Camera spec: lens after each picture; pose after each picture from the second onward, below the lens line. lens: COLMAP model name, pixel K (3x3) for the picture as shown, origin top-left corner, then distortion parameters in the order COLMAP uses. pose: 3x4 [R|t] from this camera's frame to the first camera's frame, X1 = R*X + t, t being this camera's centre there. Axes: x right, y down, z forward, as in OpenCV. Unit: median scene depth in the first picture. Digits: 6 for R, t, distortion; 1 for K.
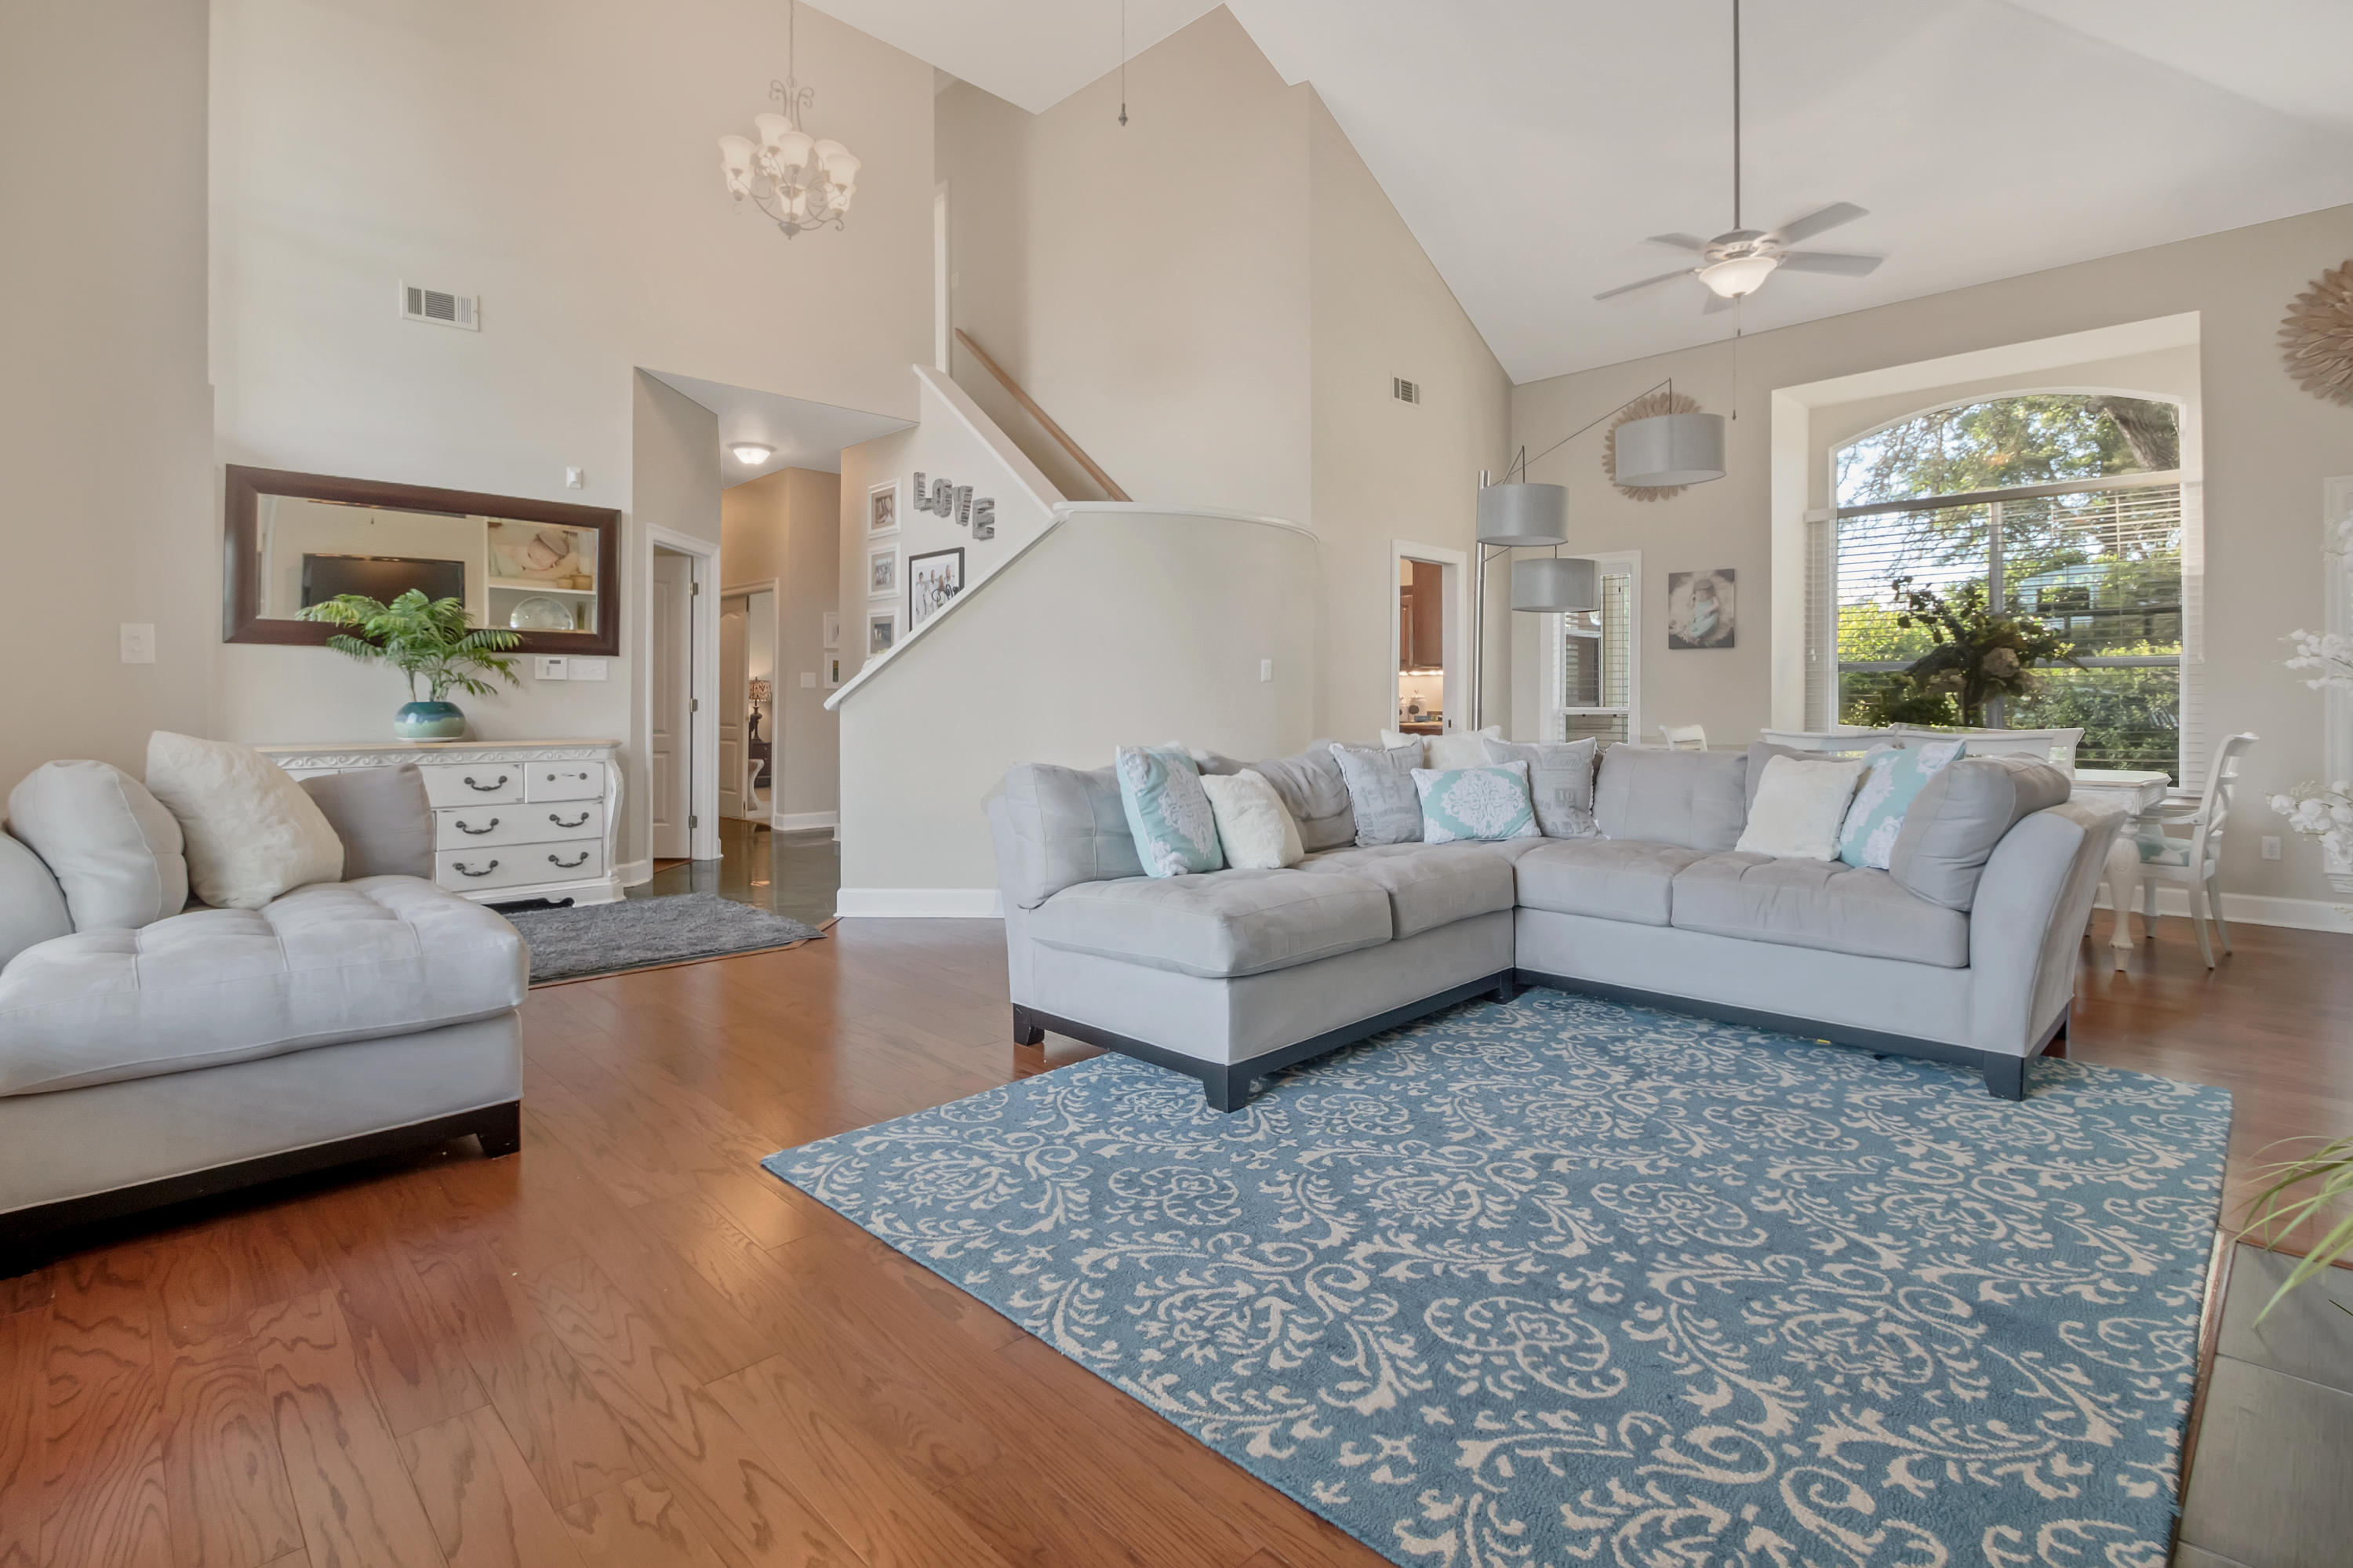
lens RADIAL K [[1113.1, 0, 1168.4], [0, 1113.1, 758.0], [0, 0, 1]] dist [0.000652, -0.000292]
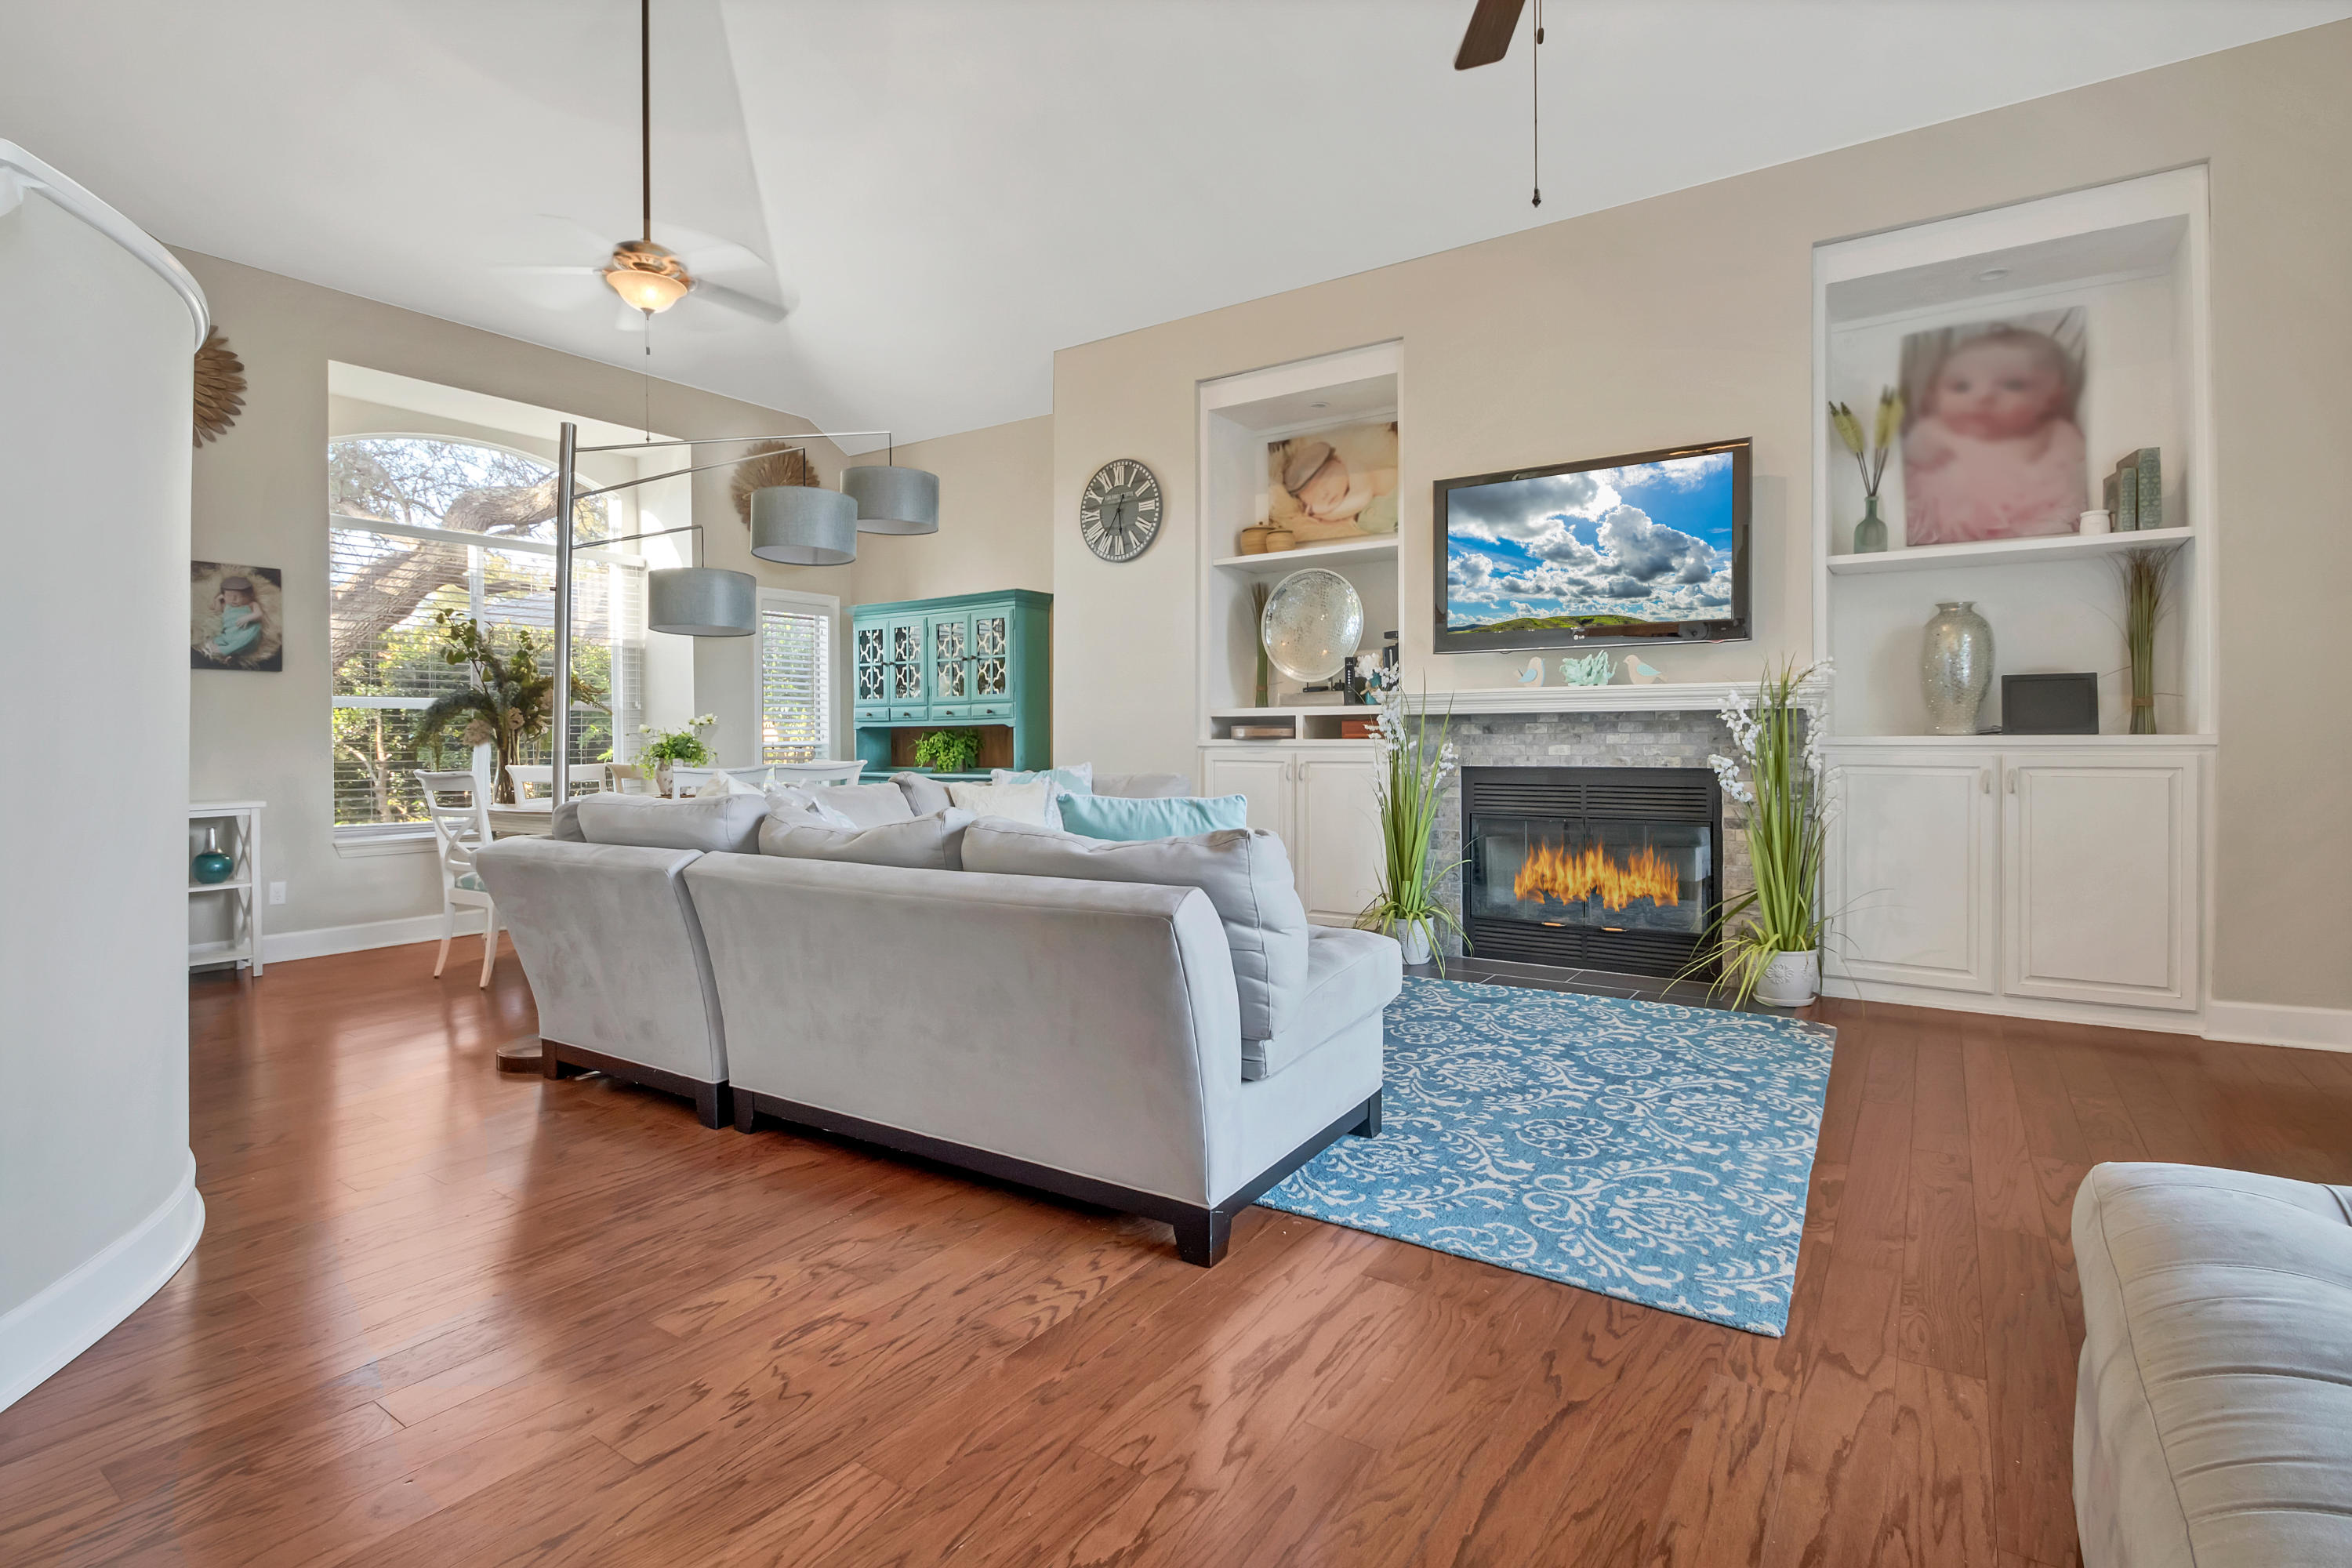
lens RADIAL K [[1112.6, 0, 1167.9], [0, 1112.6, 758.0], [0, 0, 1]] dist [0.000652, -0.000292]
pose [[-0.198992, -0.015093, 0.979885, -1.038026], [0.056335, 0.998052, 0.026813, -0.073106], [-0.978381, 0.060537, -0.197754, 1.567636]]
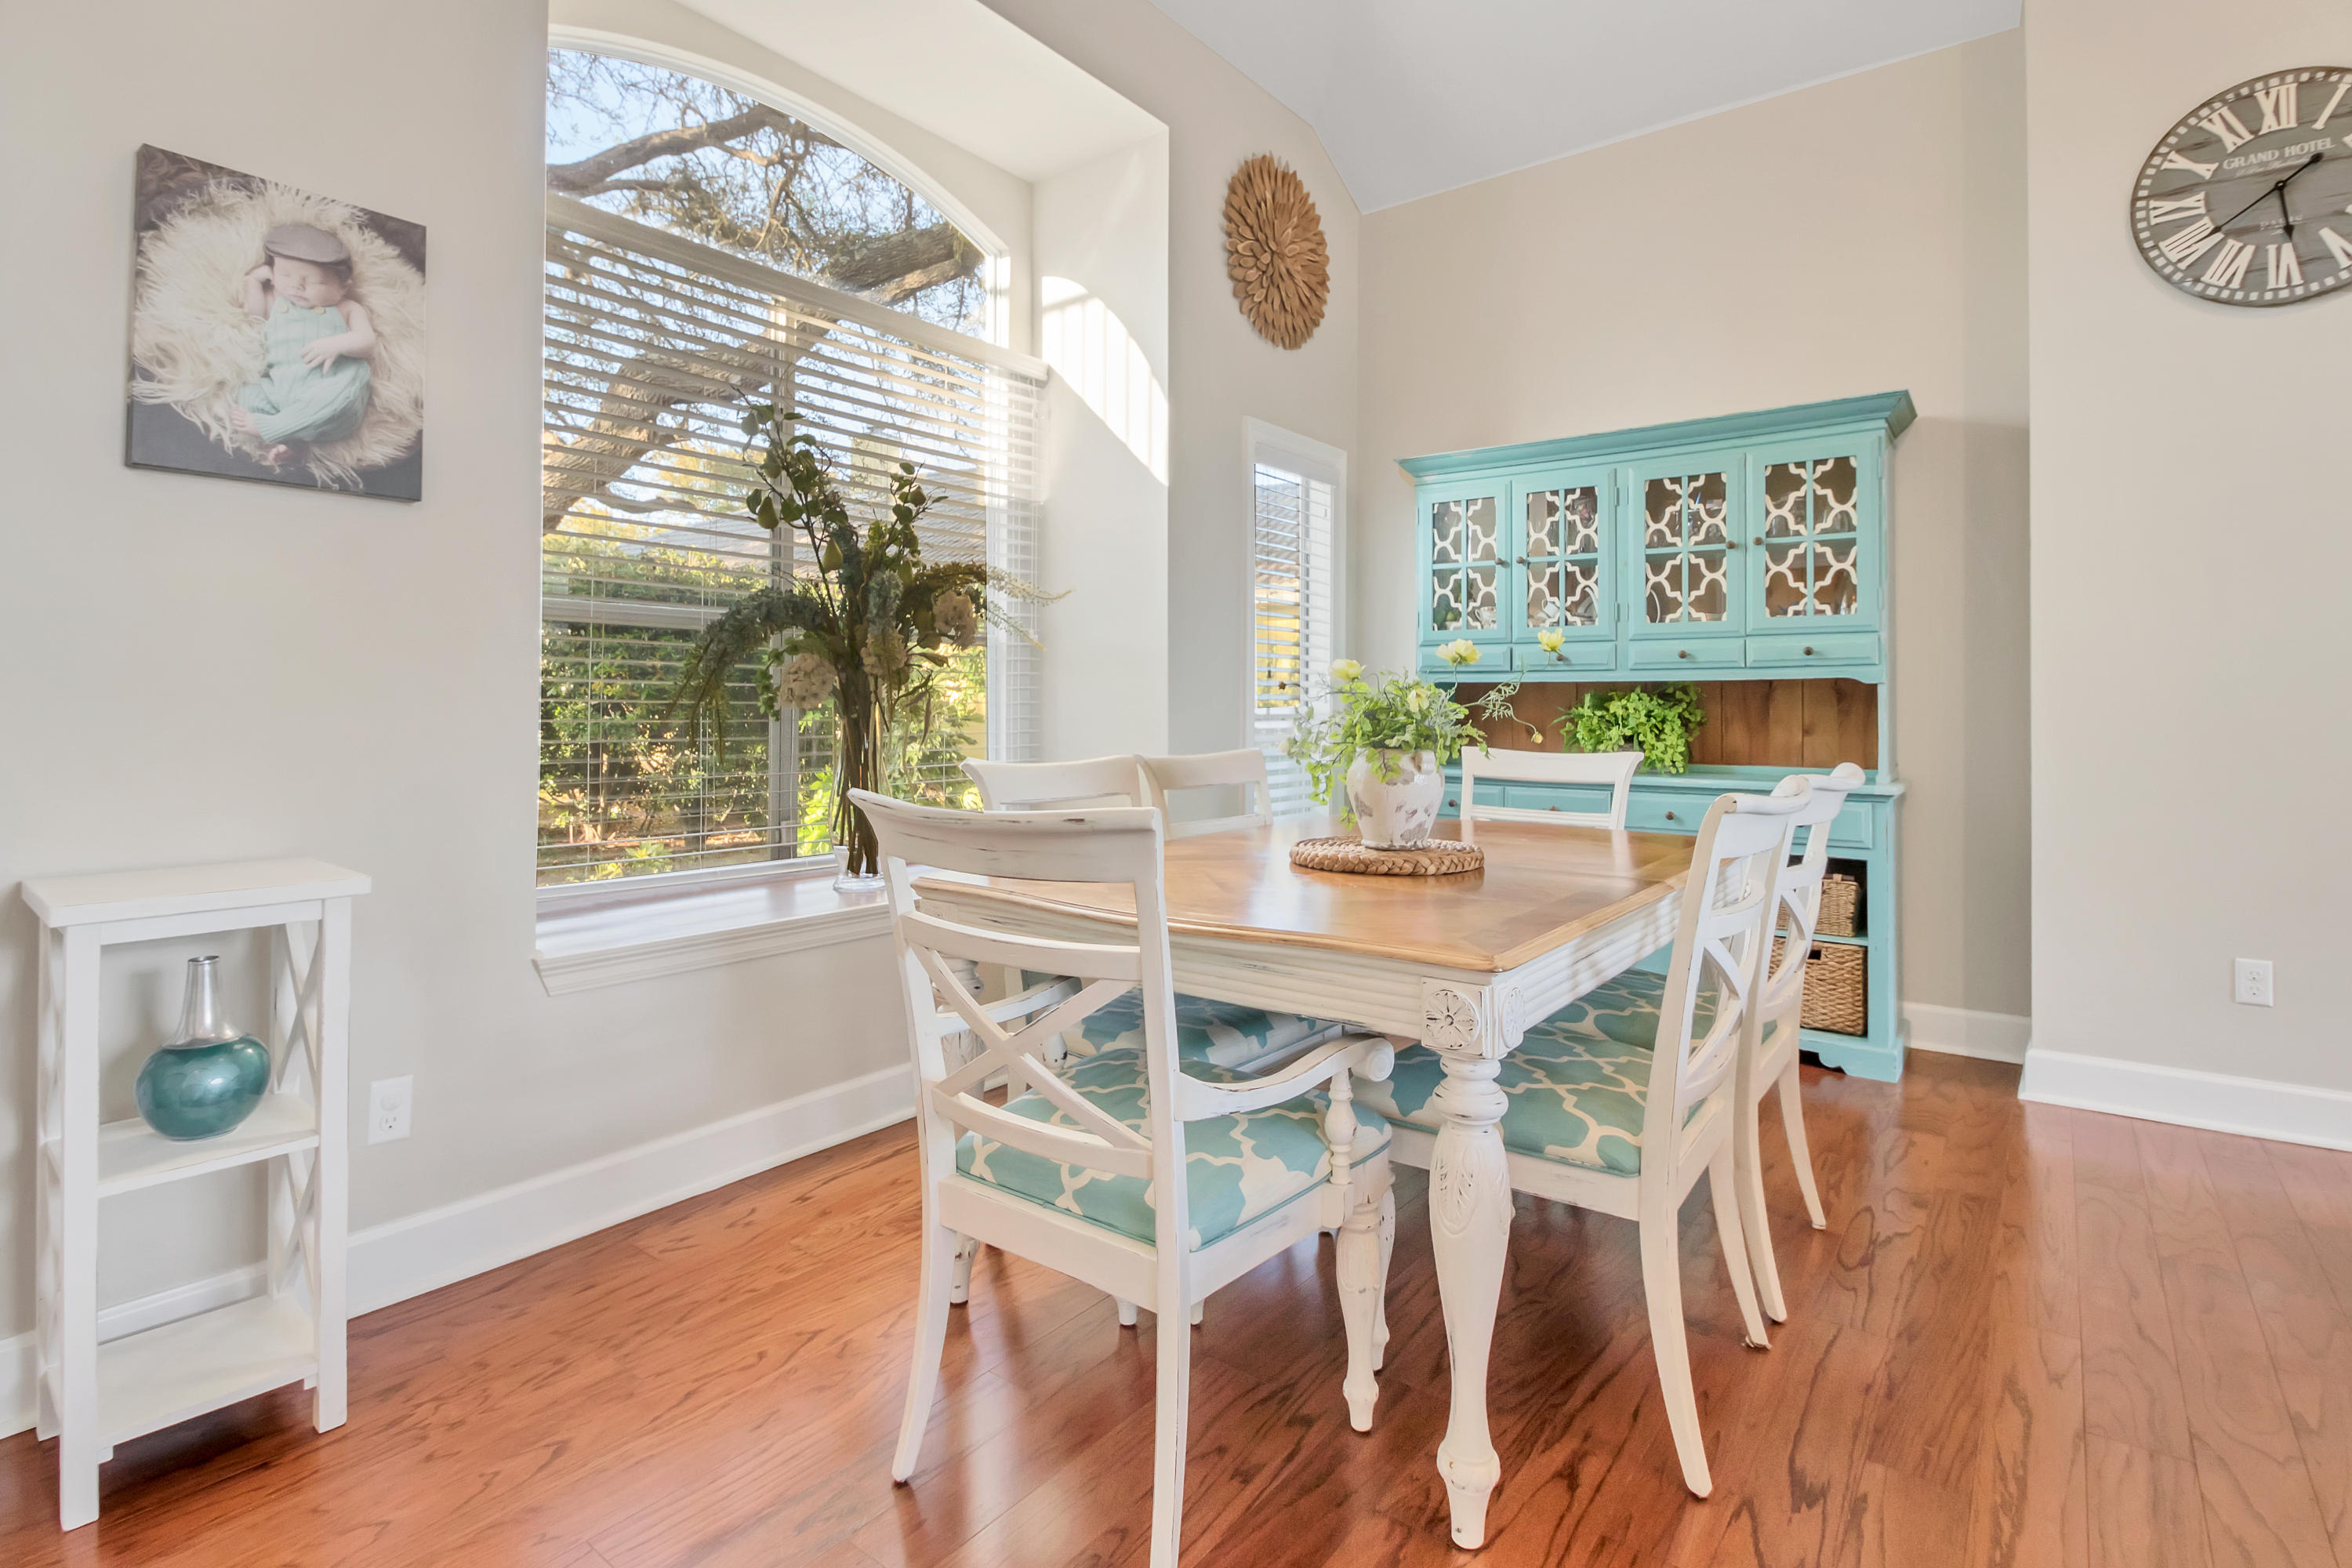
lens RADIAL K [[1125.0, 0, 1181.8], [0, 1125.0, 701.2], [0, 0, 1]] dist [-0.002589, -0.001034]
pose [[-0.149851, 0.004399, 0.988699, 0.538670], [0.042465, 0.999096, 0.001991, -0.113632], [-0.987796, 0.042283, -0.149902, 2.396552]]
